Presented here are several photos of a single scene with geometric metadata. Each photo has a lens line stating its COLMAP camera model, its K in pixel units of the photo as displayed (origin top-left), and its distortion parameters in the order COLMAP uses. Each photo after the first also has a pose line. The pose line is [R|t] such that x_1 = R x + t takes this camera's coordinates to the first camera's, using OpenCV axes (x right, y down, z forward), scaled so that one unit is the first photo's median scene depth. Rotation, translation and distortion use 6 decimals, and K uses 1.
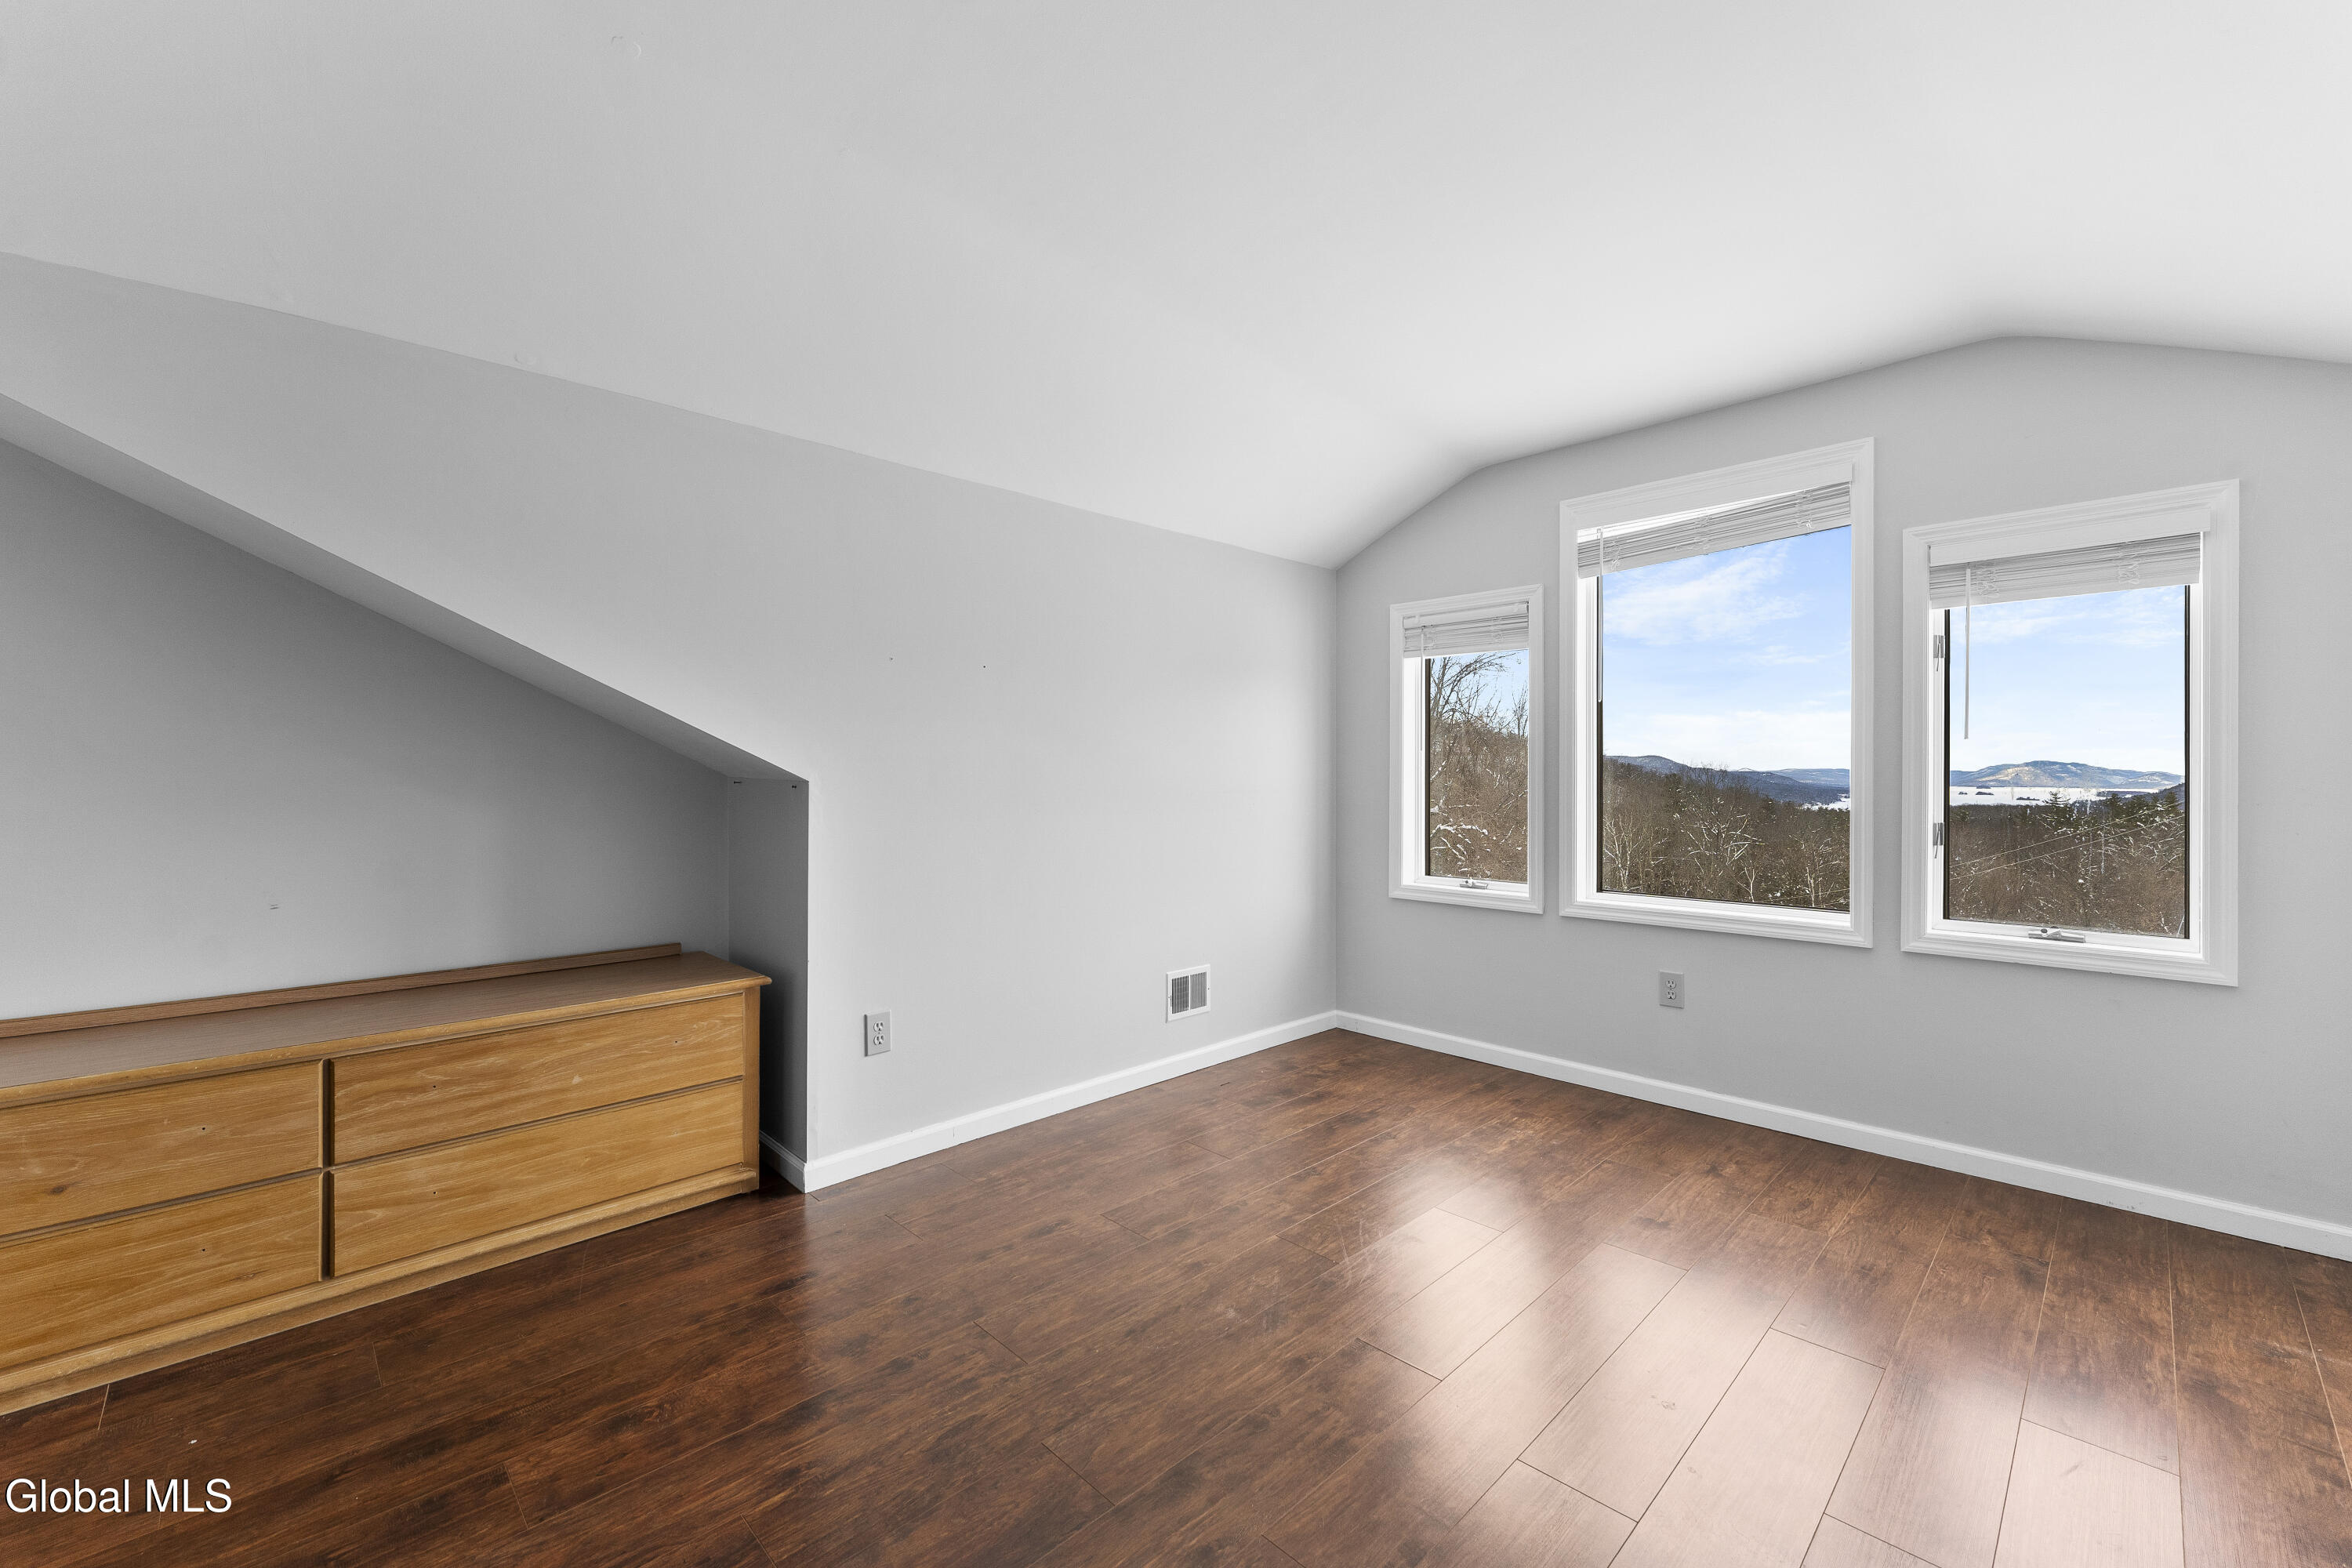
lens RADIAL K [[945.8, 0, 1176.2], [0, 945.8, 776.4], [0, 0, 1]] dist [0.001492, -0.000069]
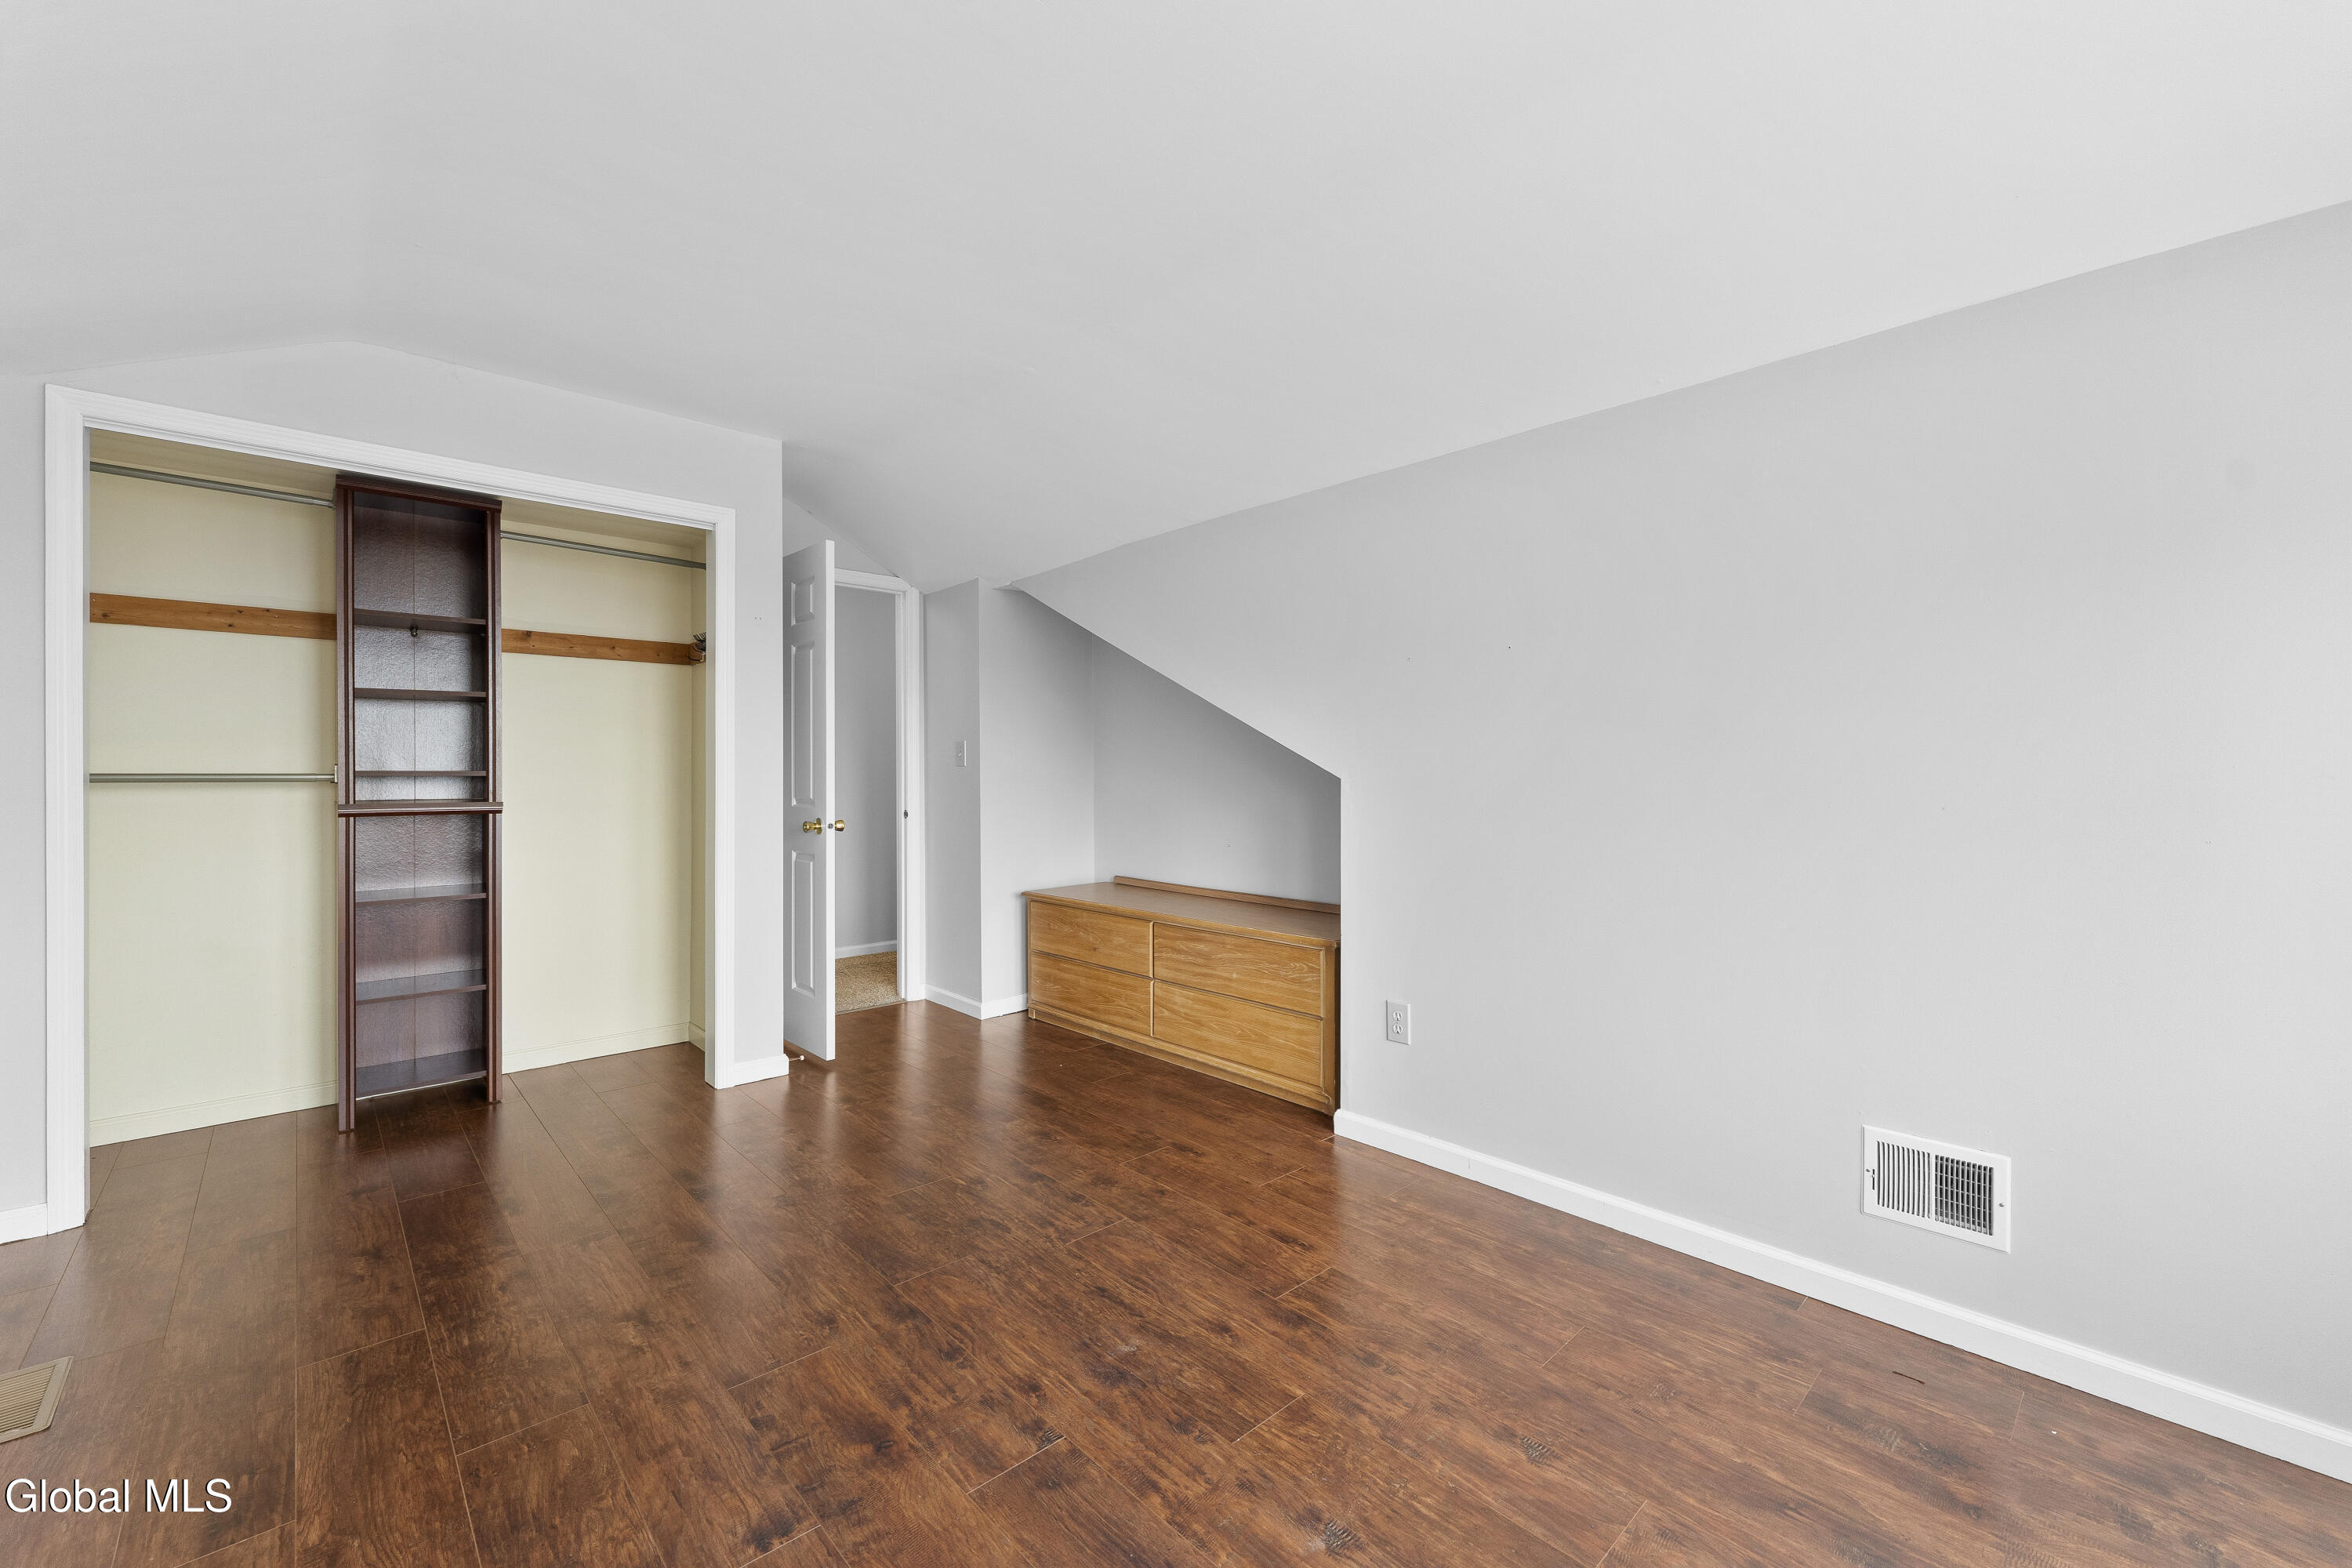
lens RADIAL K [[945.8, 0, 1179.0], [0, 945.8, 778.2], [0, 0, 1]] dist [0.001492, -0.000069]
pose [[-0.020631, 0.004821, -0.999776, 0.922606], [-0.001978, 0.999986, 0.004863, -0.000309], [0.999785, 0.002078, -0.020621, 0.998351]]
